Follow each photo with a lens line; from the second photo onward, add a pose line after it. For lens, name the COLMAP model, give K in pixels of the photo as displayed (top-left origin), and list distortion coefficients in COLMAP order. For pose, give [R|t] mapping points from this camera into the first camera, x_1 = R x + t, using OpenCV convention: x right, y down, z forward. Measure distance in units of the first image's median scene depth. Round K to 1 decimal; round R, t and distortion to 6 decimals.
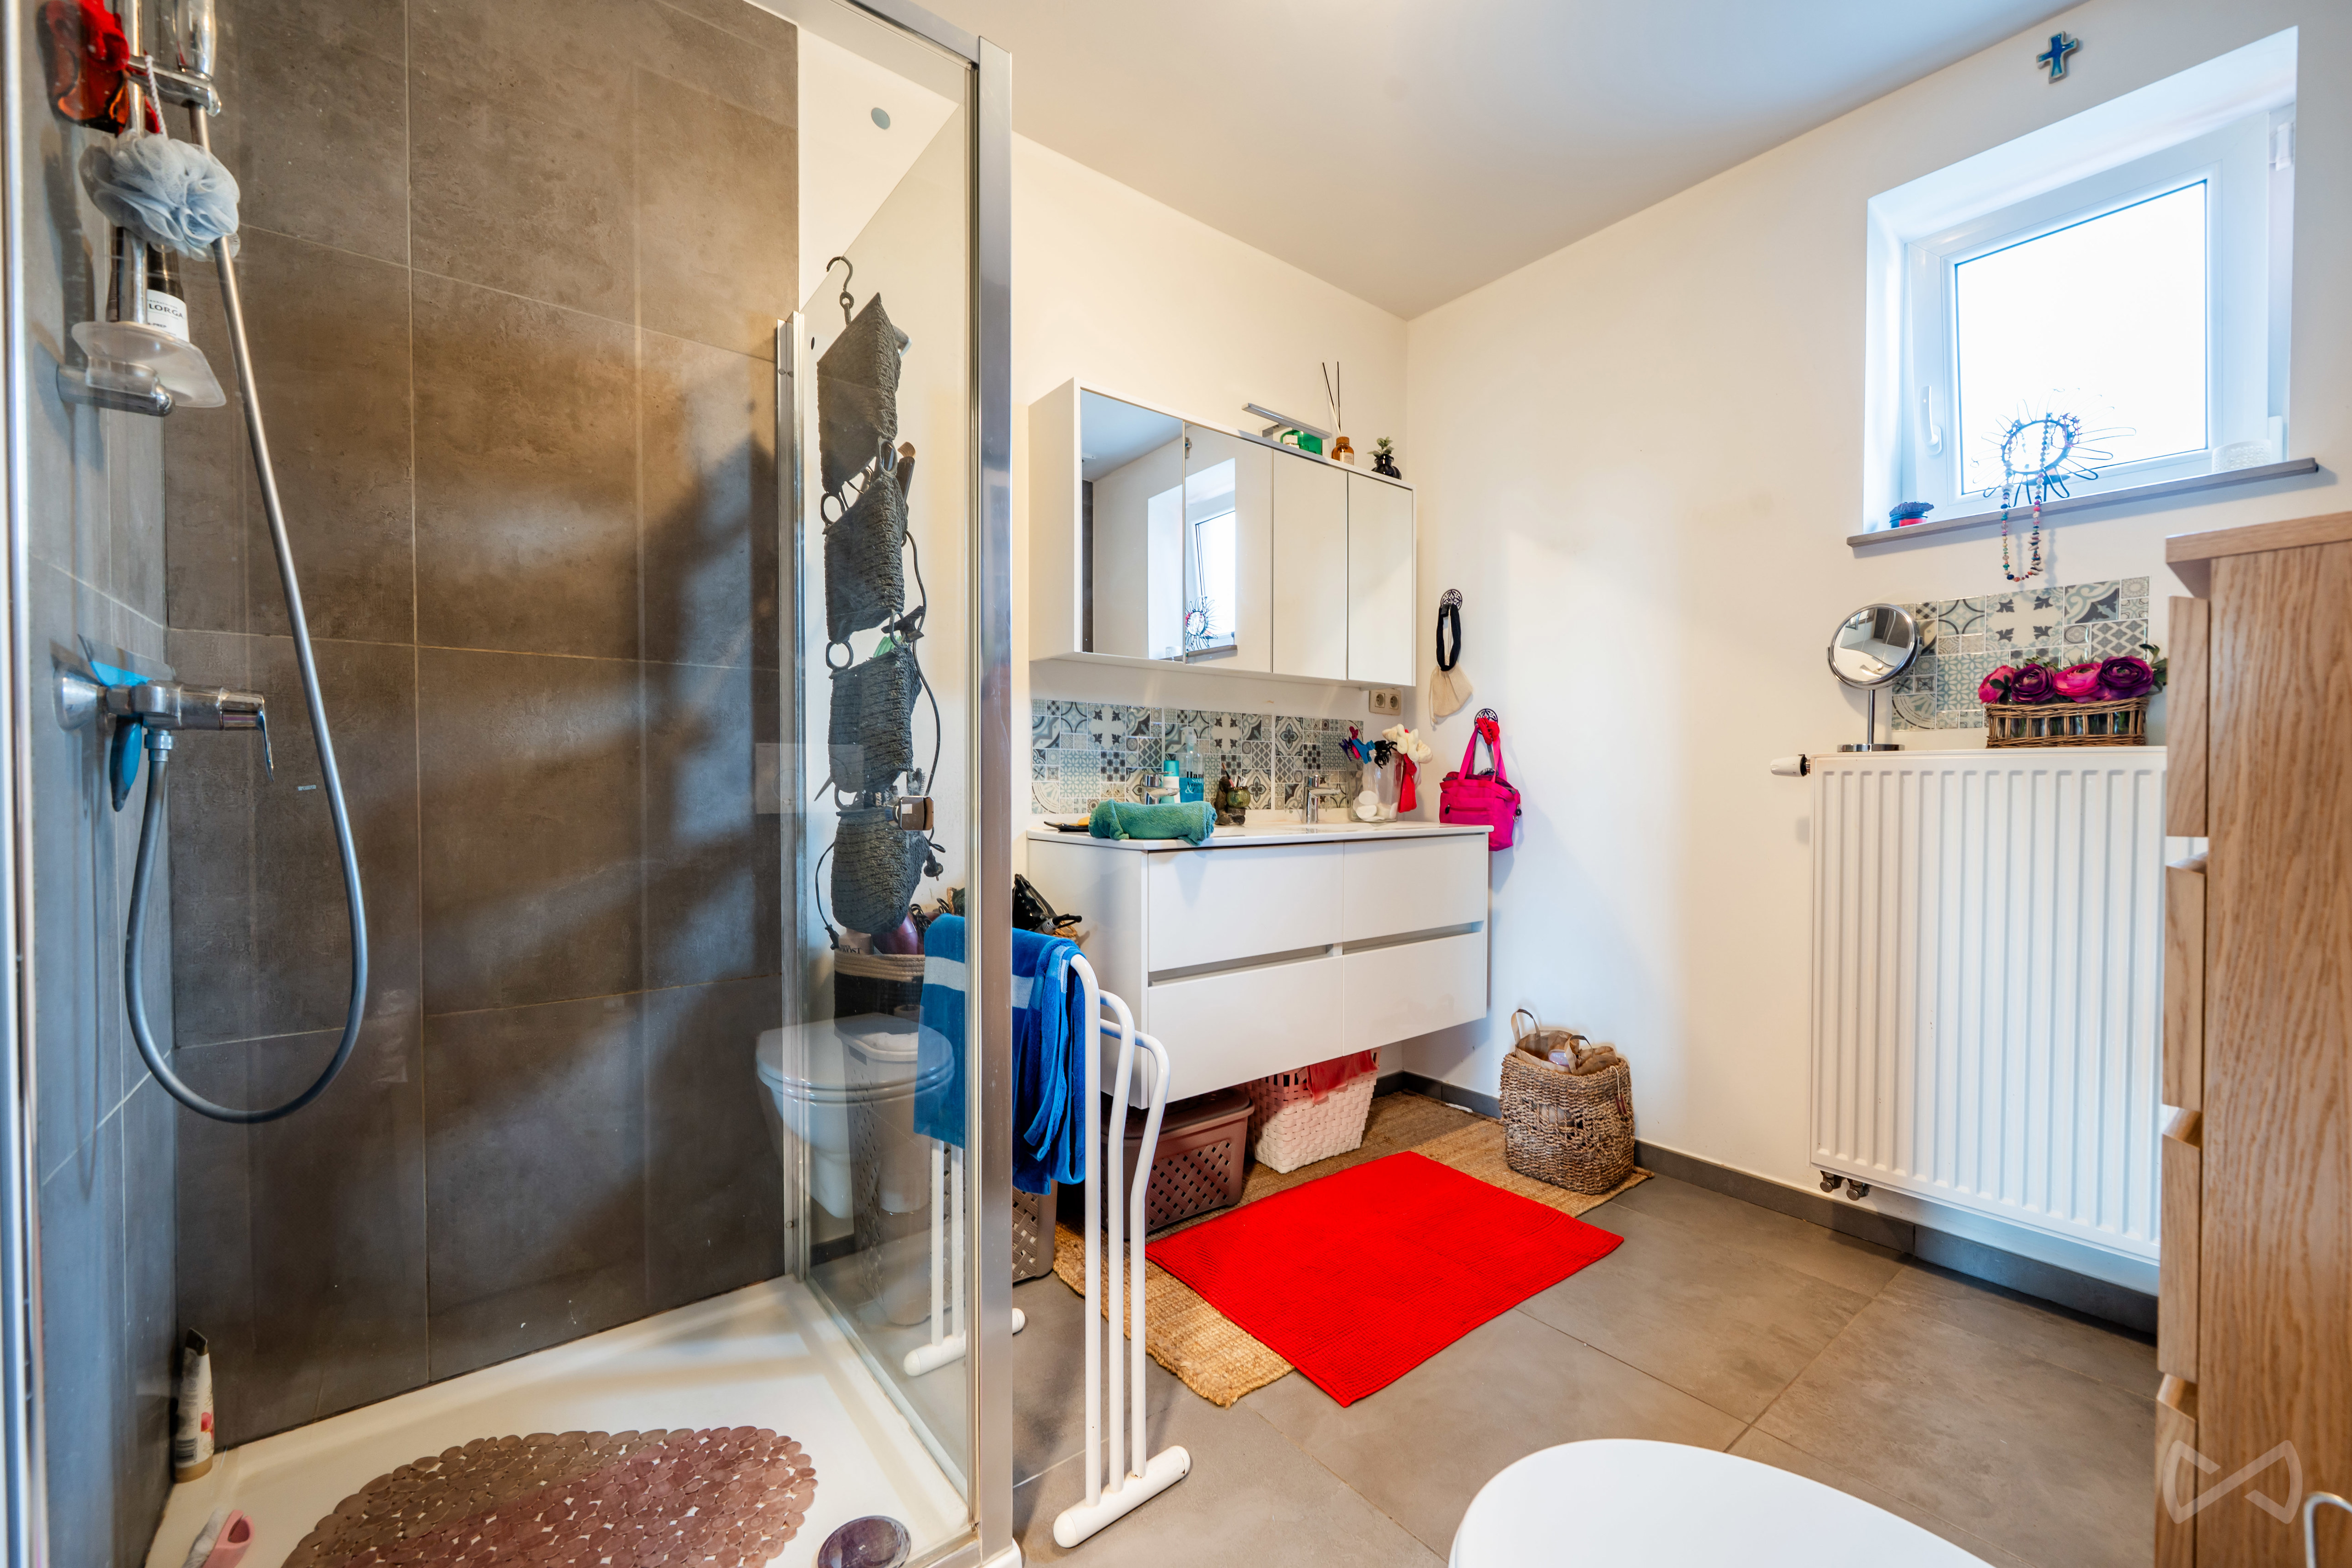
lens RADIAL K [[925.6, 0, 1157.4], [0, 925.6, 791.3], [0, 0, 1]] dist [-0.003864, -0.000494]
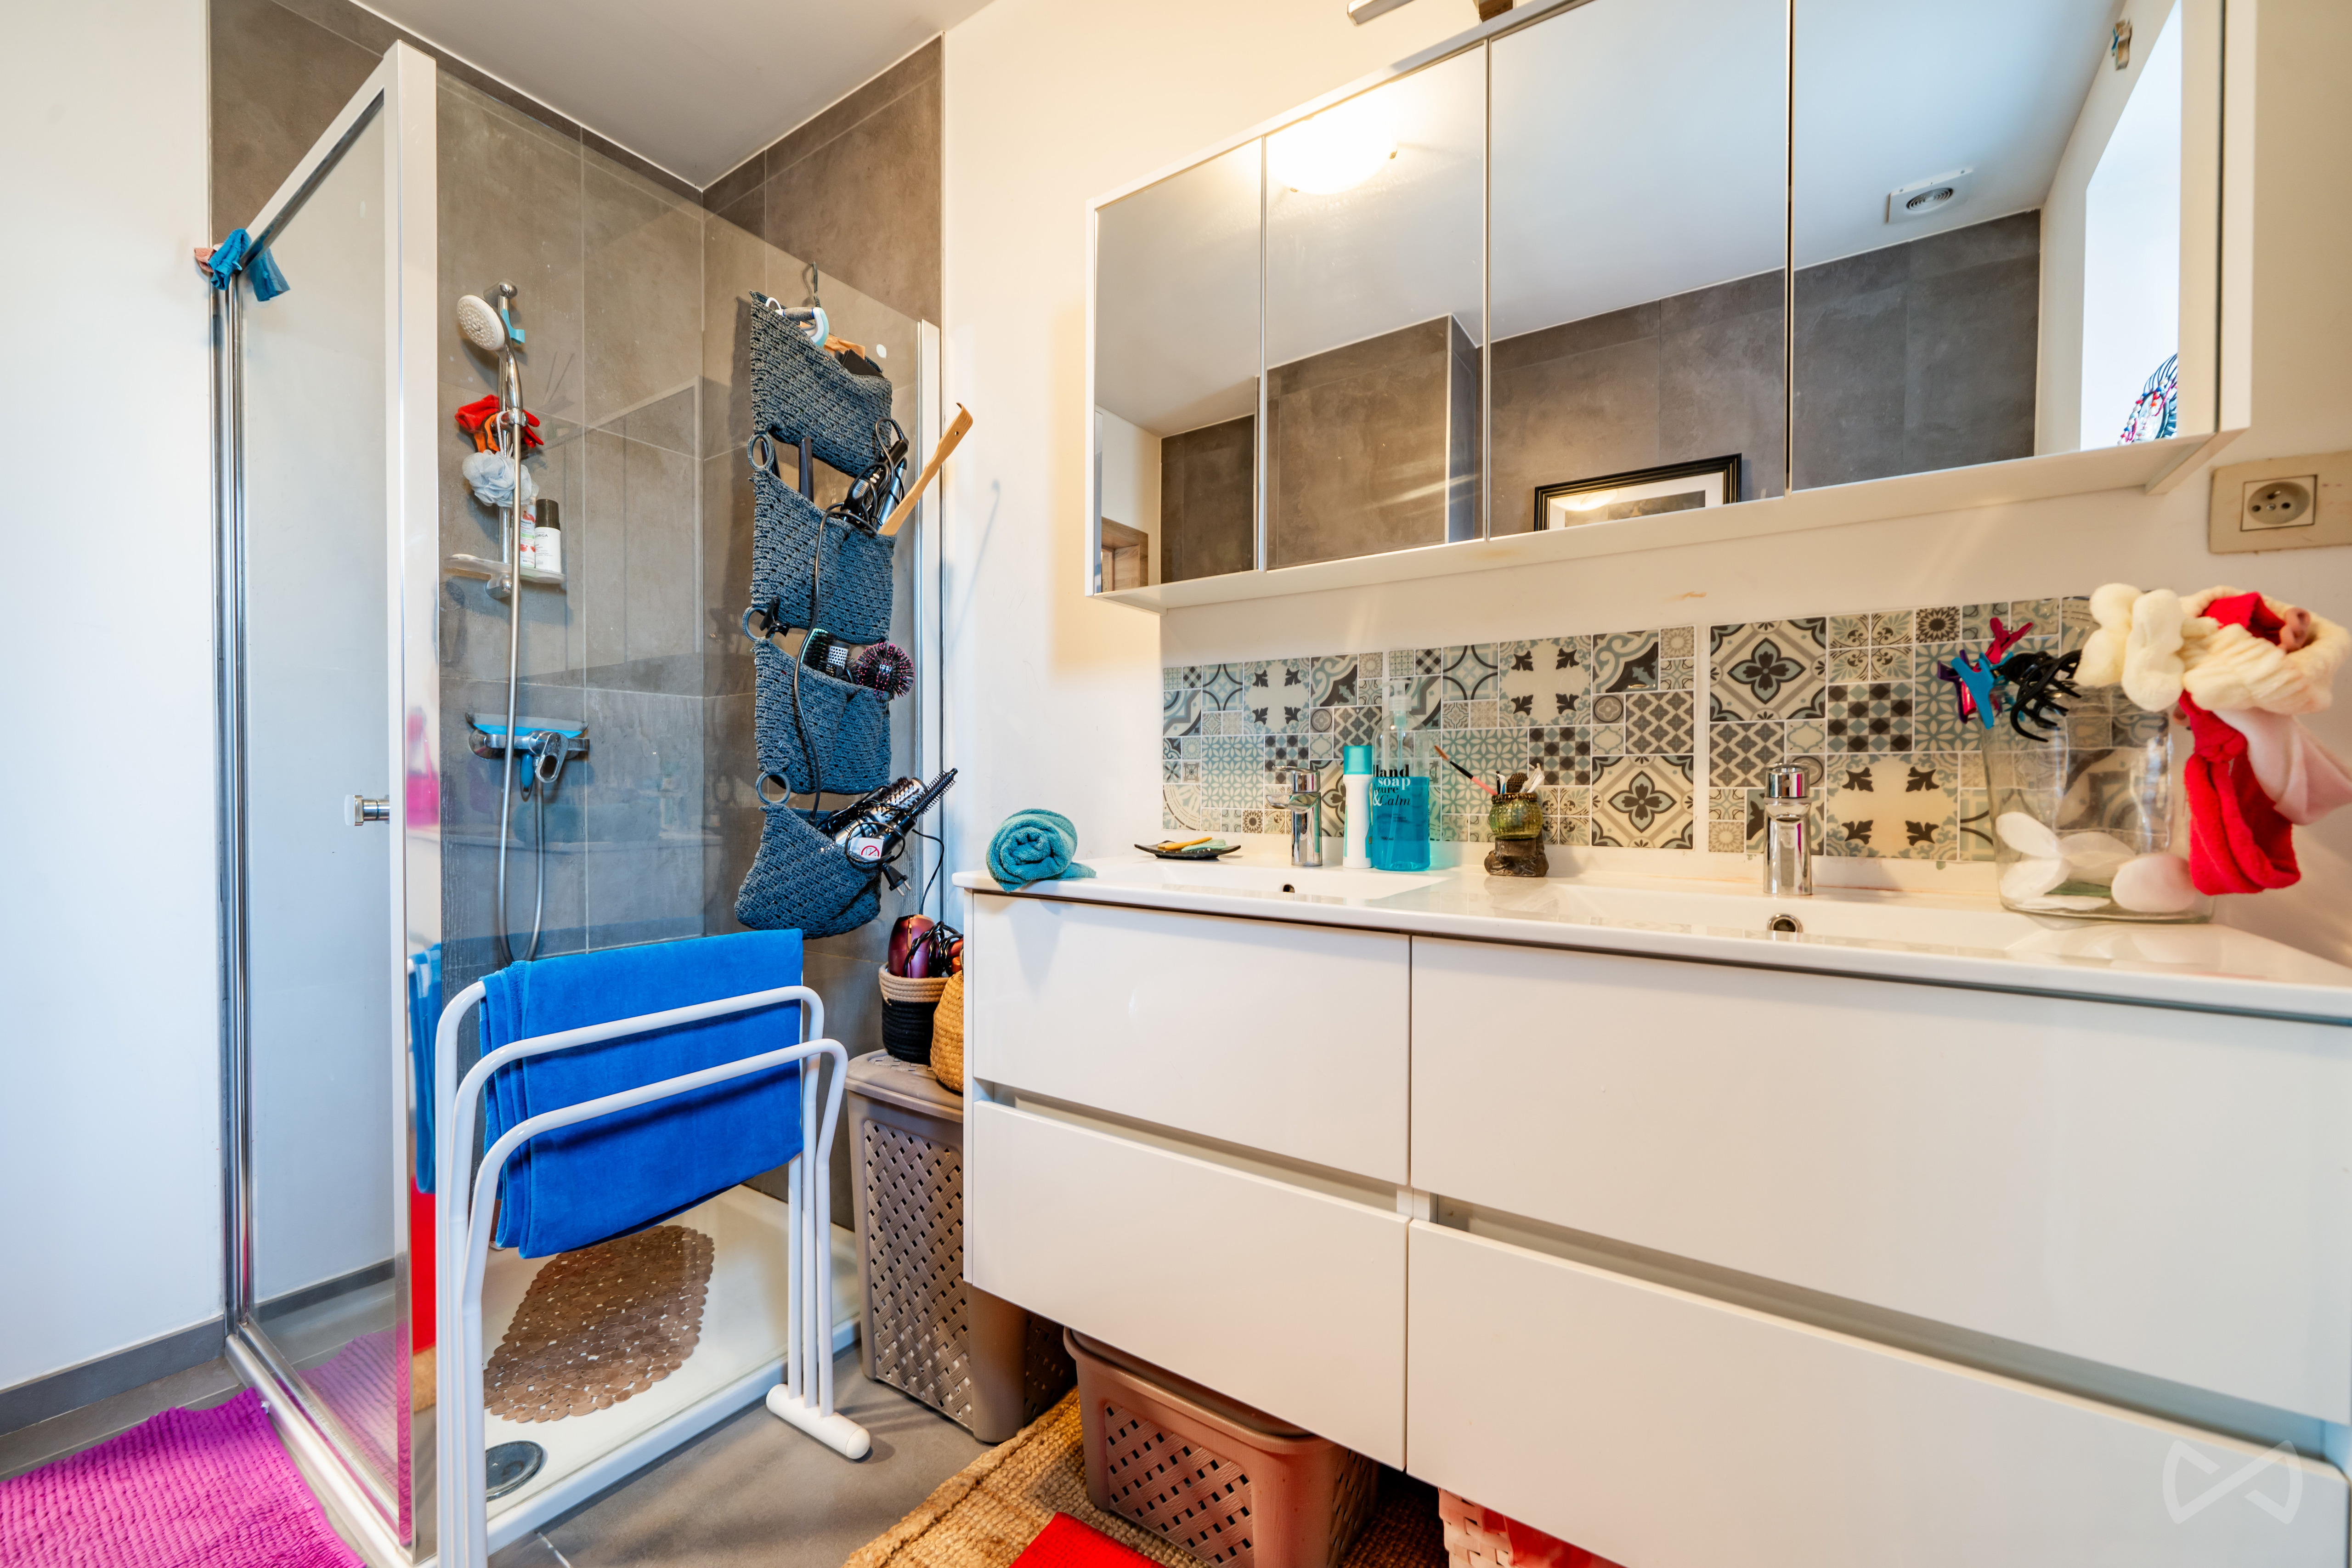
lens RADIAL K [[925.6, 0, 1168.5], [0, 925.6, 789.3], [0, 0, 1]] dist [-0.003864, -0.000494]
pose [[0.312683, 0.009649, -0.949809, 0.515346], [-0.006252, 0.999948, 0.008100, -0.011529], [0.949837, 0.003405, 0.312727, 0.734166]]
